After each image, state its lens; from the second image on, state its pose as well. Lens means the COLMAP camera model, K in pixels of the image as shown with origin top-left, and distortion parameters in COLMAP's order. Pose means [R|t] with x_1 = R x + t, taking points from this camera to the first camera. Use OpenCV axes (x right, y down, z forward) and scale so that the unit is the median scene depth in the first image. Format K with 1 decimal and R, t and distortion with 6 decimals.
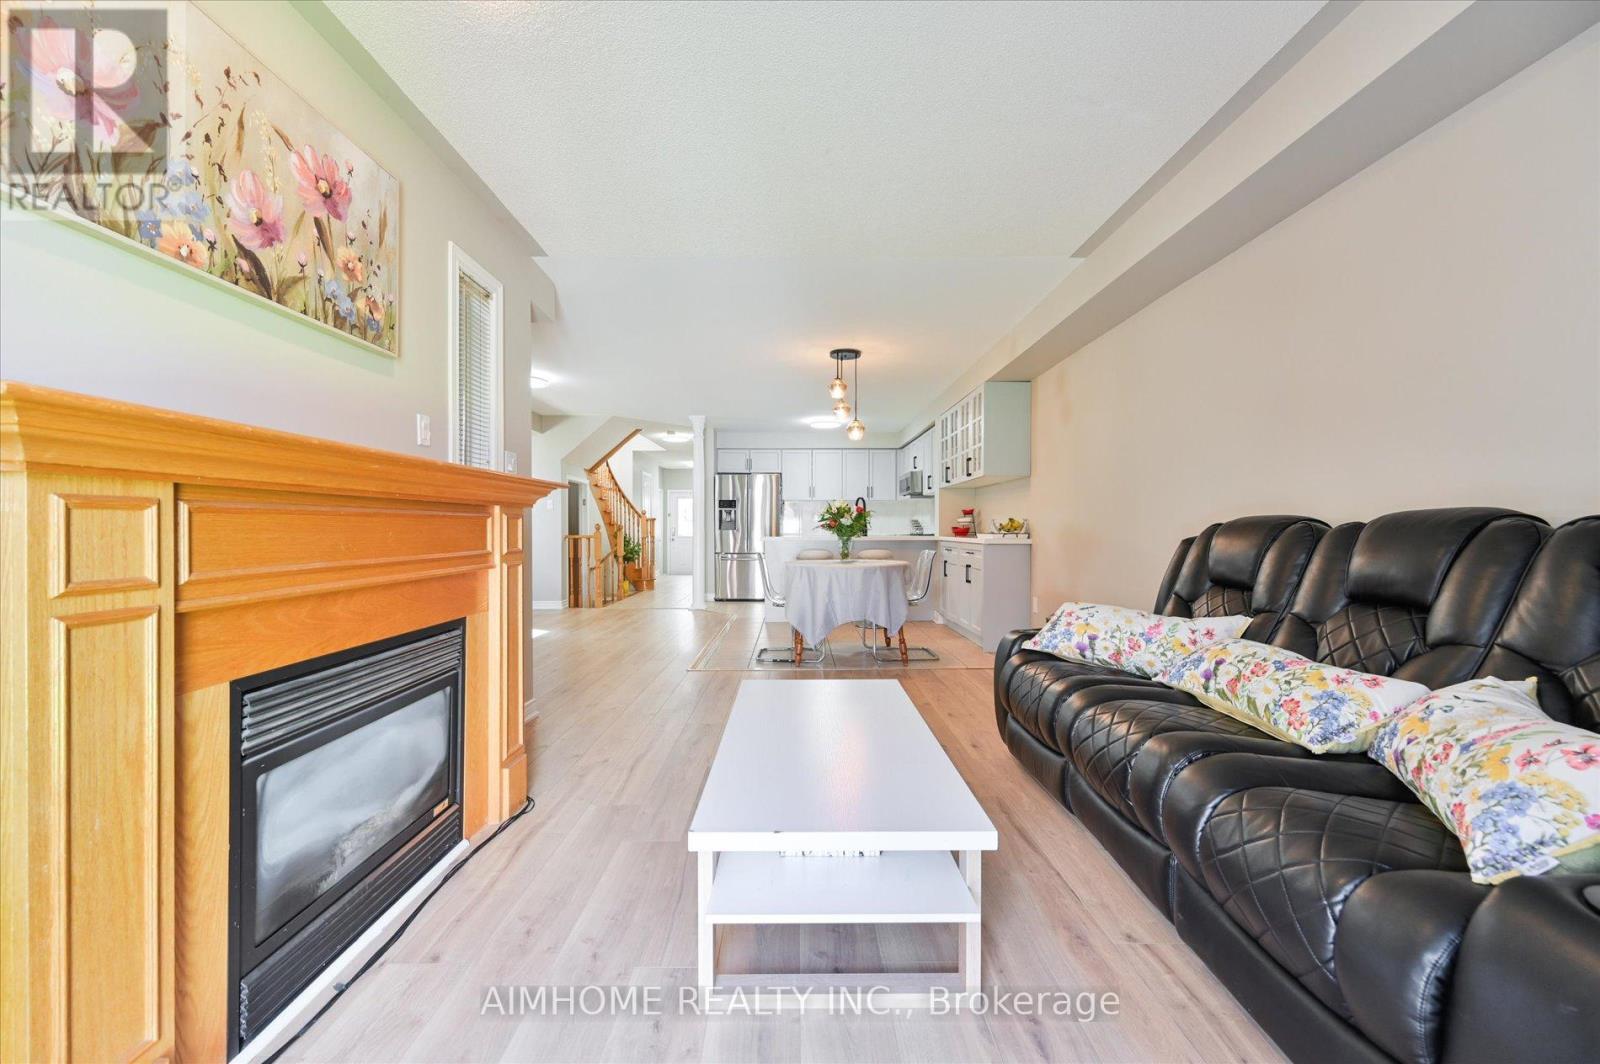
lens RADIAL K [[627.2, 0, 794.6], [0, 627.2, 556.0], [0, 0, 1]] dist [-0.000259, -0.000050]
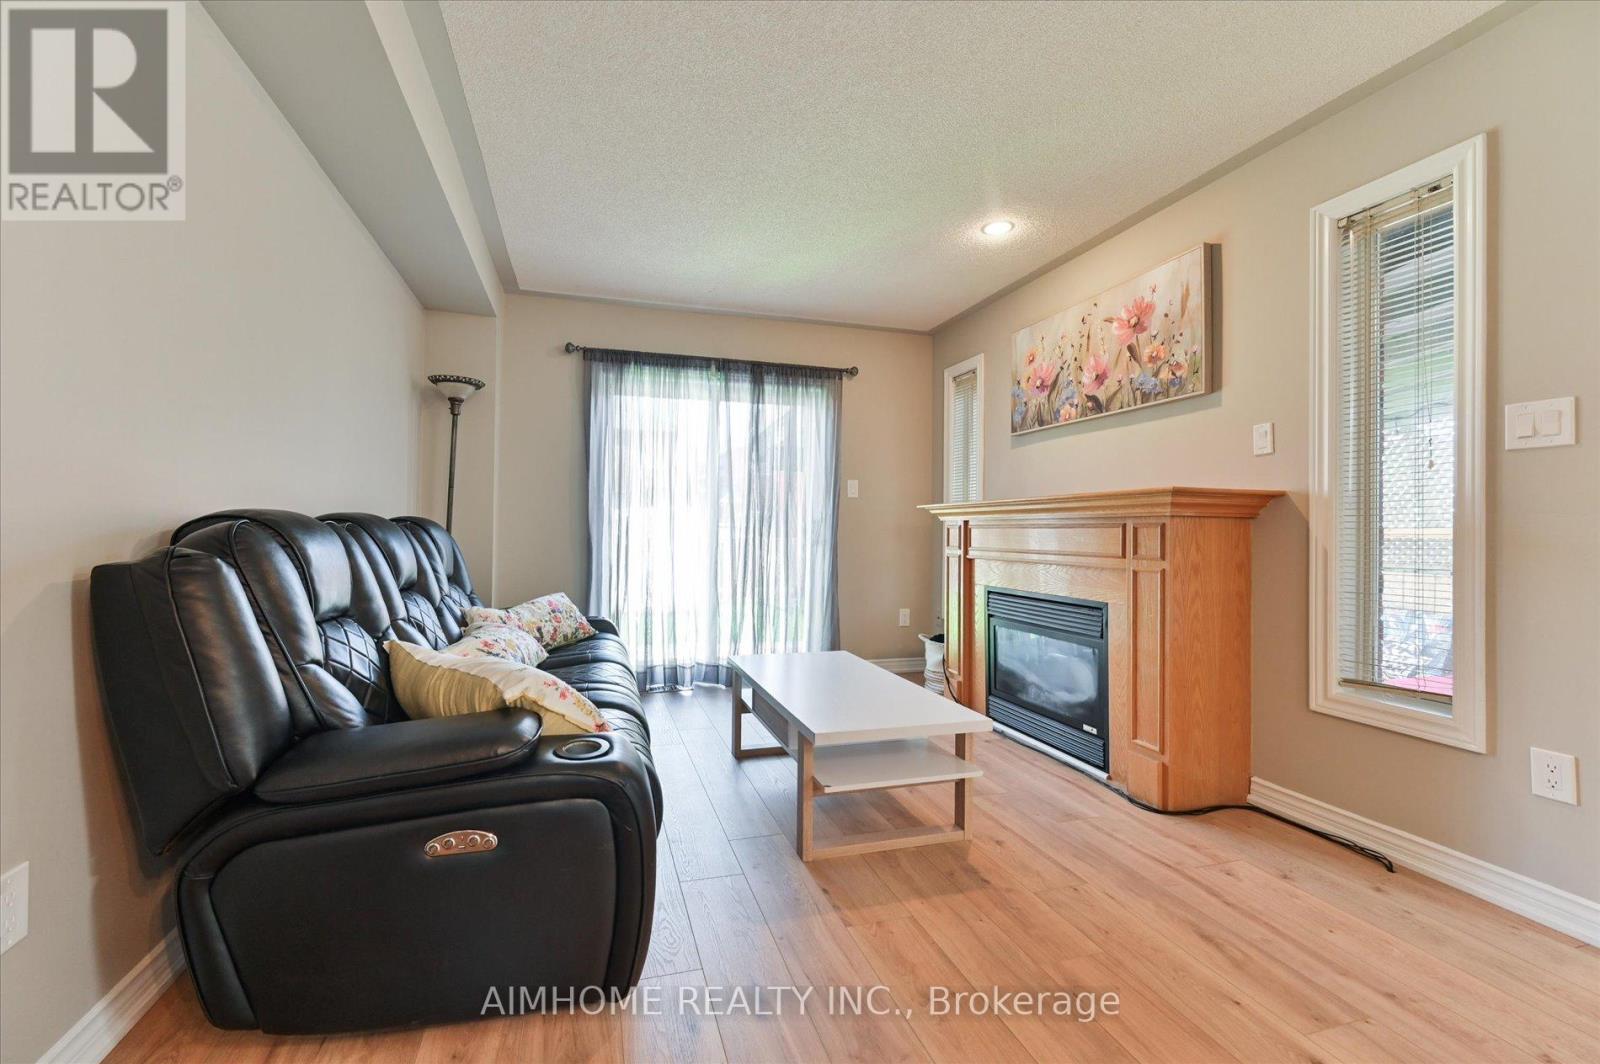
lens RADIAL K [[648.7, 0, 771.9], [0, 648.7, 519.8], [0, 0, 1]] dist [0.001073, 0.000075]
pose [[-0.959075, -0.008627, -0.283021, 0.584033], [-0.016973, 0.999490, 0.027048, -0.111558], [0.282643, 0.030745, -0.958732, 2.297543]]
